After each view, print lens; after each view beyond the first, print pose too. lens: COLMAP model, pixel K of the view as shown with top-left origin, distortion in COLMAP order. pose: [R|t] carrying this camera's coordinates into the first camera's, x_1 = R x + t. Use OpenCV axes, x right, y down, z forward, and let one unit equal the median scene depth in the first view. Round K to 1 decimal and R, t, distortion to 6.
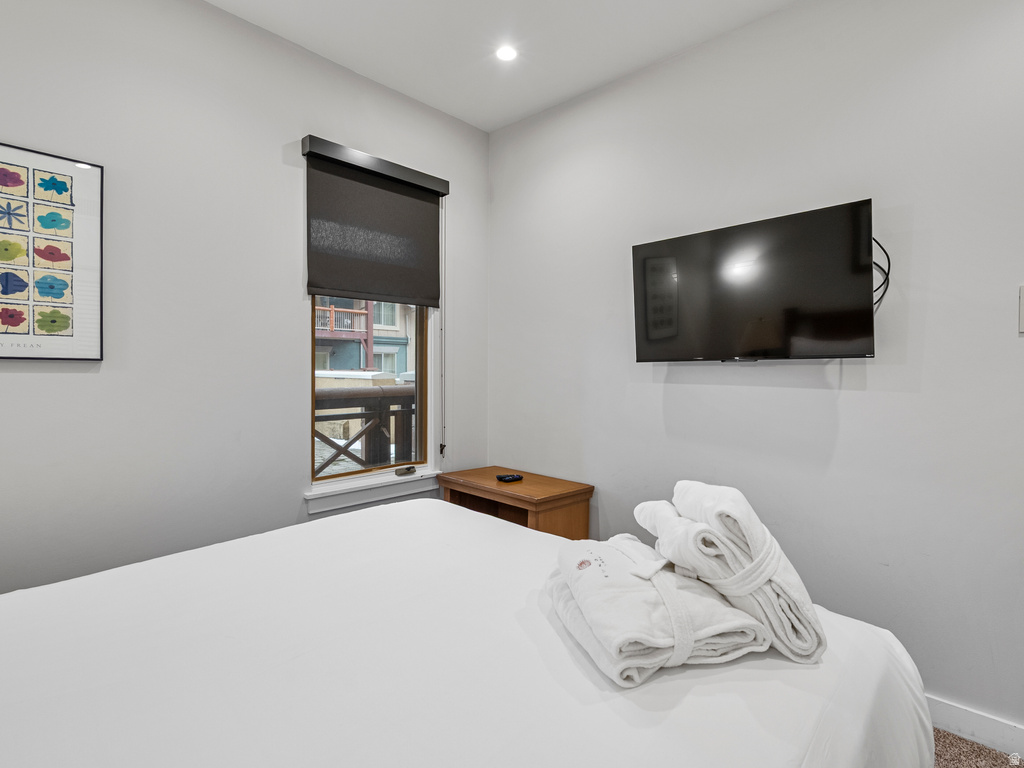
lens RADIAL K [[503.1, 0, 512.0], [0, 503.1, 384.0], [0, 0, 1]] dist [-0.000881, 0.000216]
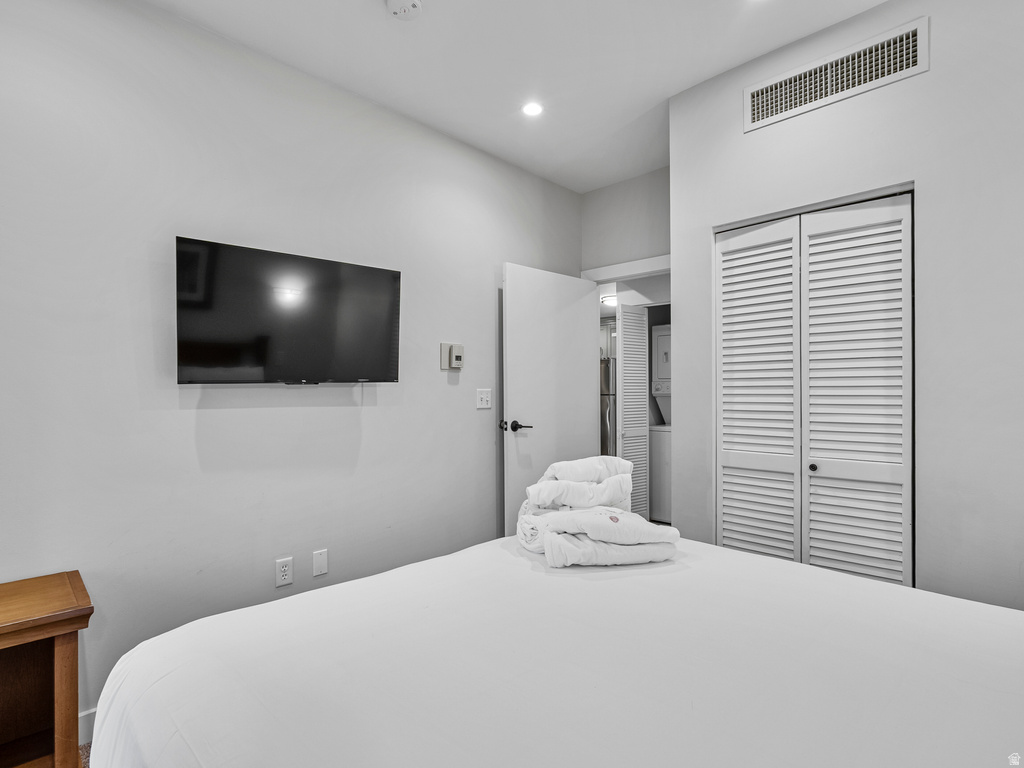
lens RADIAL K [[528.9, 0, 506.1], [0, 528.9, 392.1], [0, 0, 1]] dist [-0.014410, 0.008800]
pose [[0.030492, -0.005612, 0.999519, -0.156108], [0.043823, 0.999030, 0.004272, -0.003269], [-0.998574, 0.043671, 0.030708, 0.130490]]
